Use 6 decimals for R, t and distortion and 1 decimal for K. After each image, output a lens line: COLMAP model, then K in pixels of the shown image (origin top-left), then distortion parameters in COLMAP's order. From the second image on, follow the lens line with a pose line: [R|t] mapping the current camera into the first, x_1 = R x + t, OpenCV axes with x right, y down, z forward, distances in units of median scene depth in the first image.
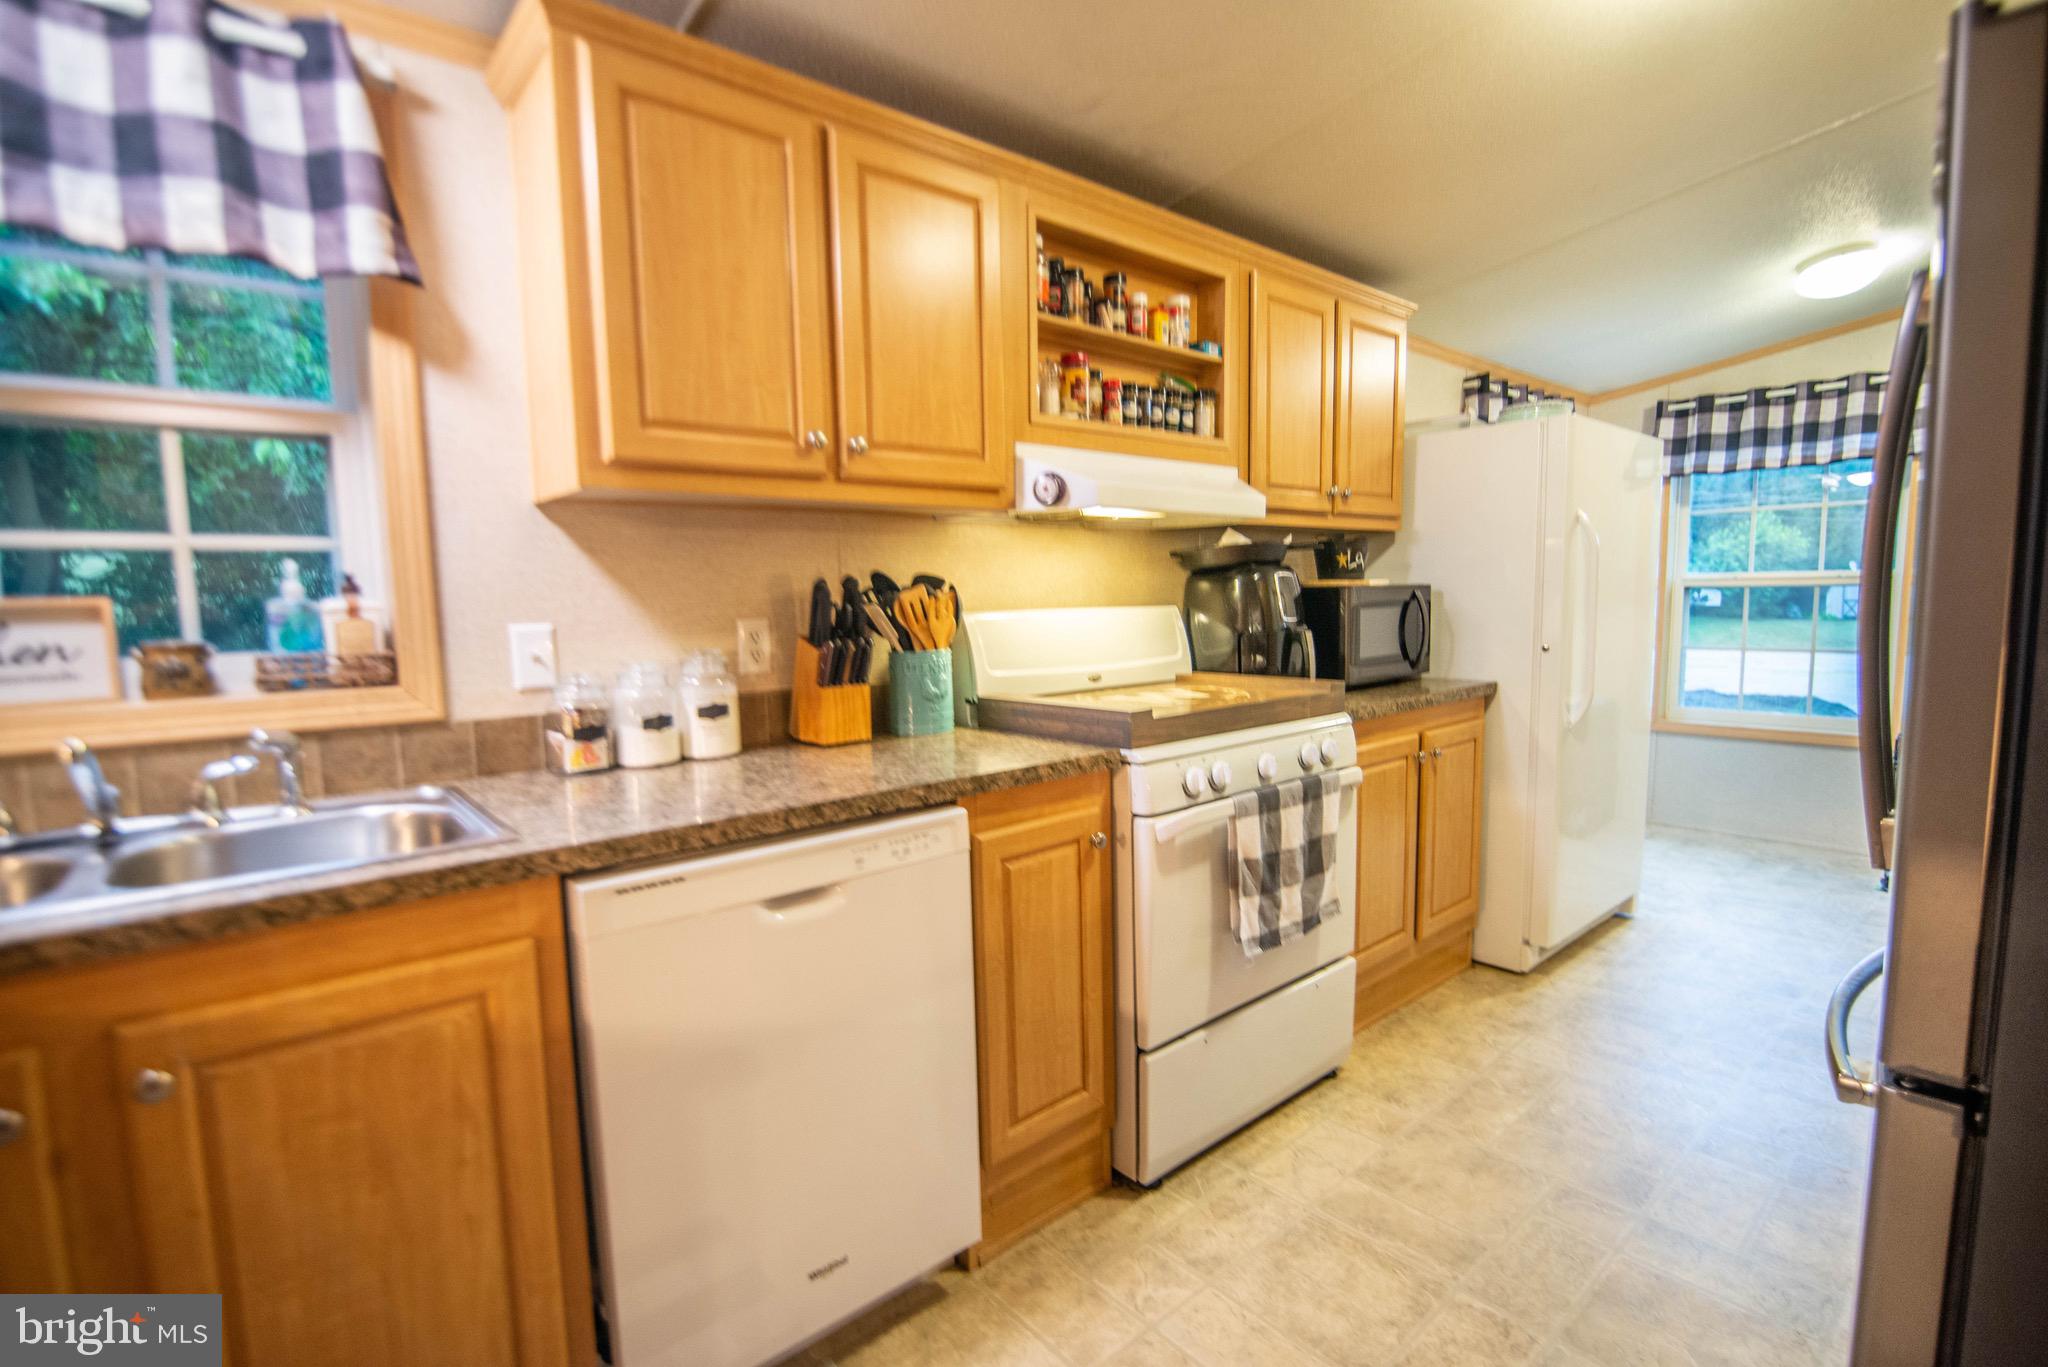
lens RADIAL K [[941.2, 0, 1033.3], [0, 941.2, 694.3], [0, 0, 1]] dist [-0.021423, 0.001283]
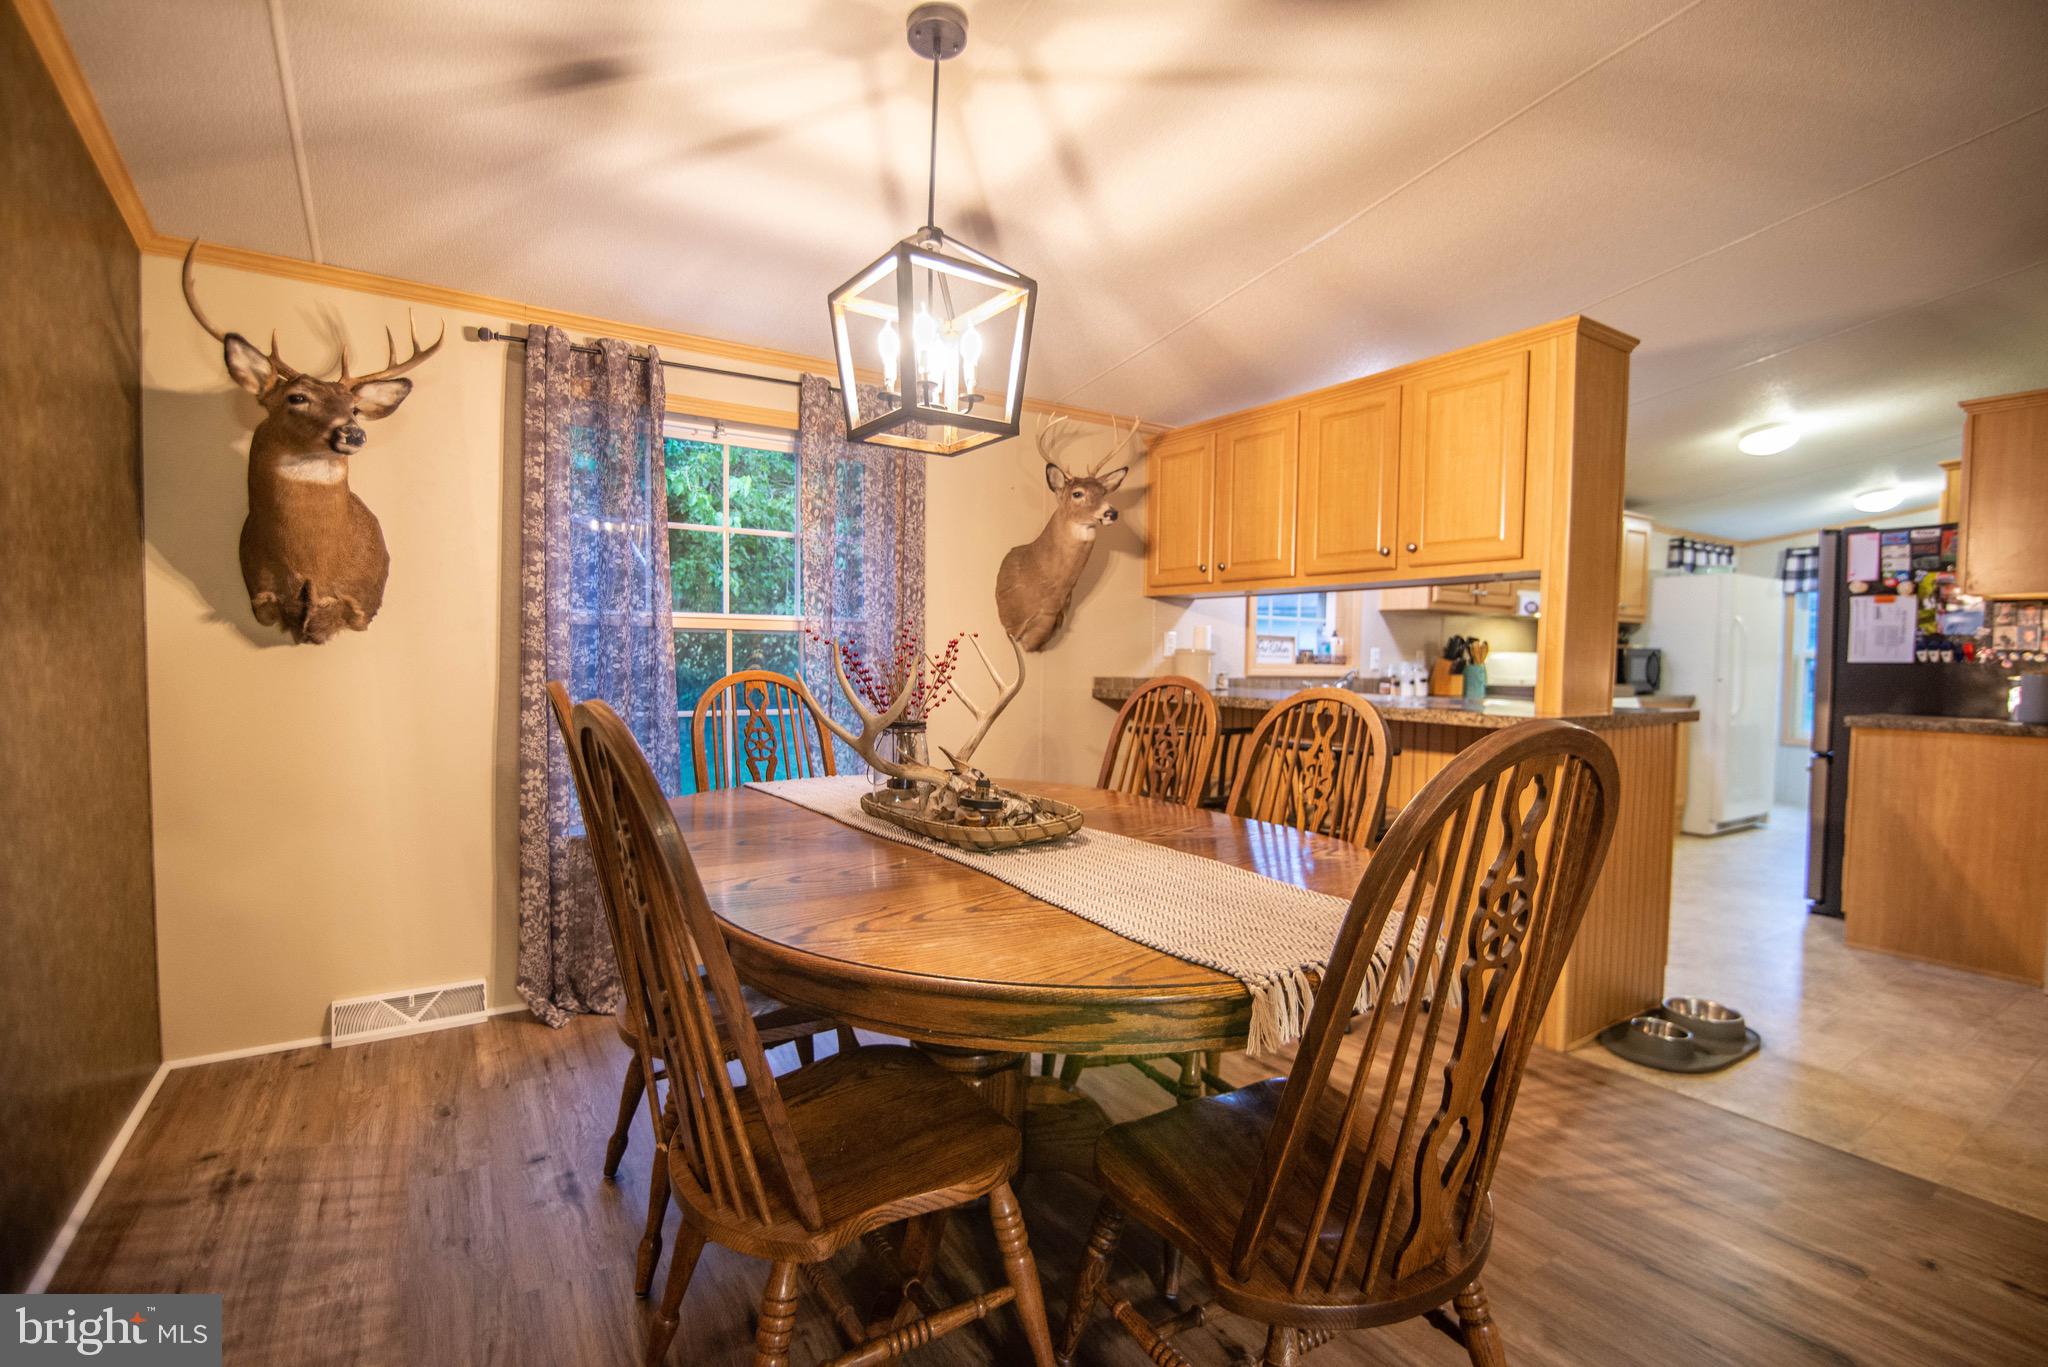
lens RADIAL K [[941.2, 0, 1032.3], [0, 941.2, 688.5], [0, 0, 1]] dist [-0.021423, 0.001283]
pose [[0.991732, 0.037866, -0.122615, -0.988047], [-0.046587, 0.996524, -0.069062, 0.251118], [0.119574, 0.074203, 0.990049, -1.701976]]
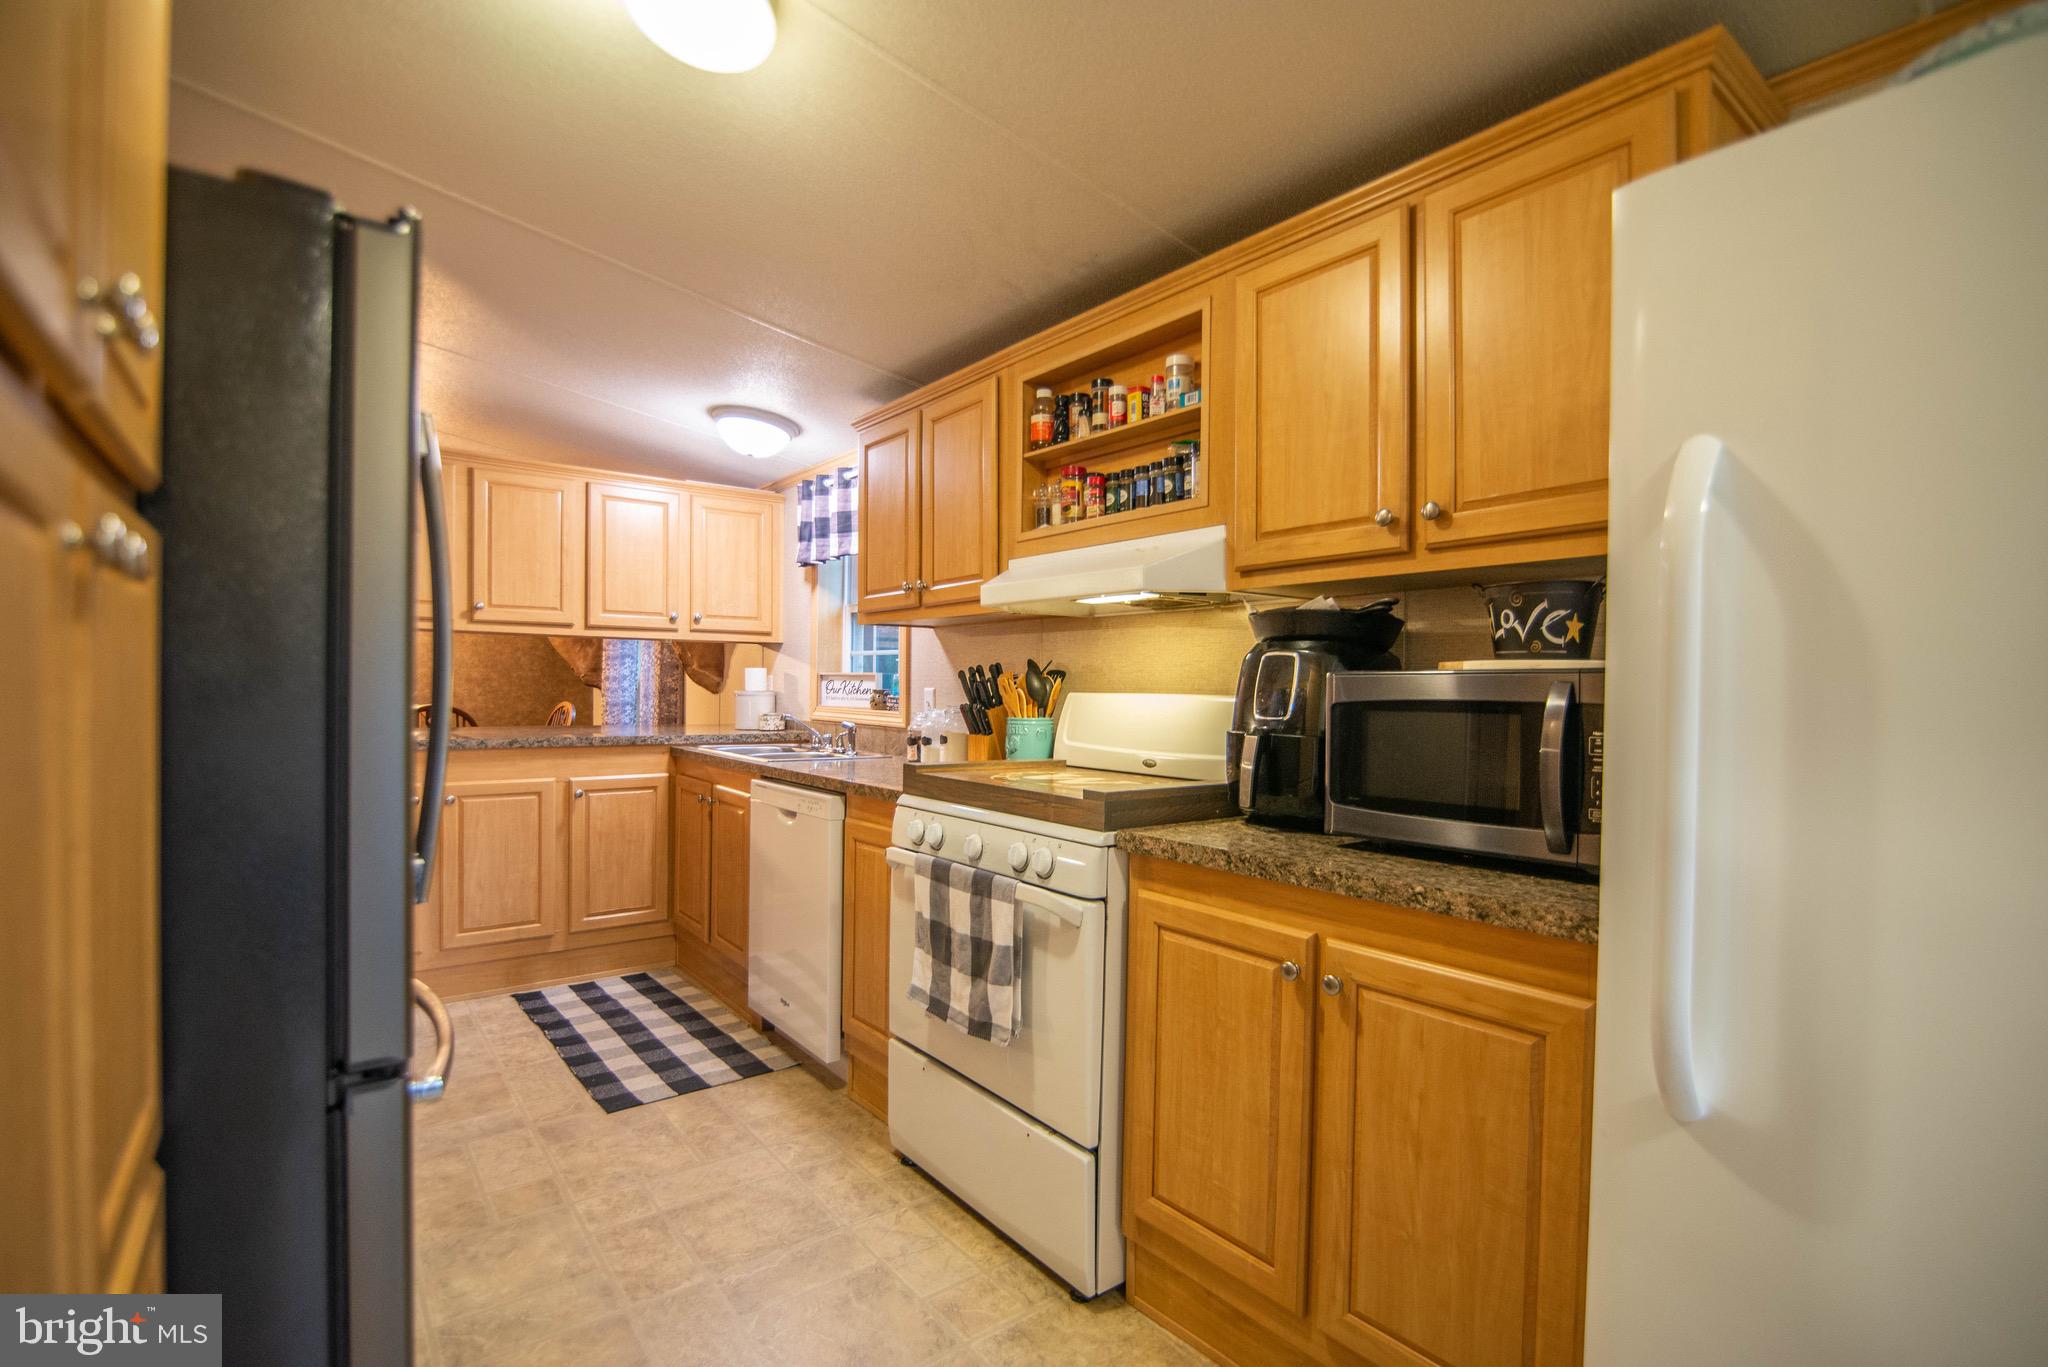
lens RADIAL K [[941.2, 0, 1039.6], [0, 941.2, 694.6], [0, 0, 1]] dist [-0.021423, 0.001283]
pose [[-0.037134, 0.028129, -0.998914, 1.184899], [-0.119547, 0.992300, 0.032387, -0.120181], [0.992134, 0.120620, -0.033485, 1.026669]]
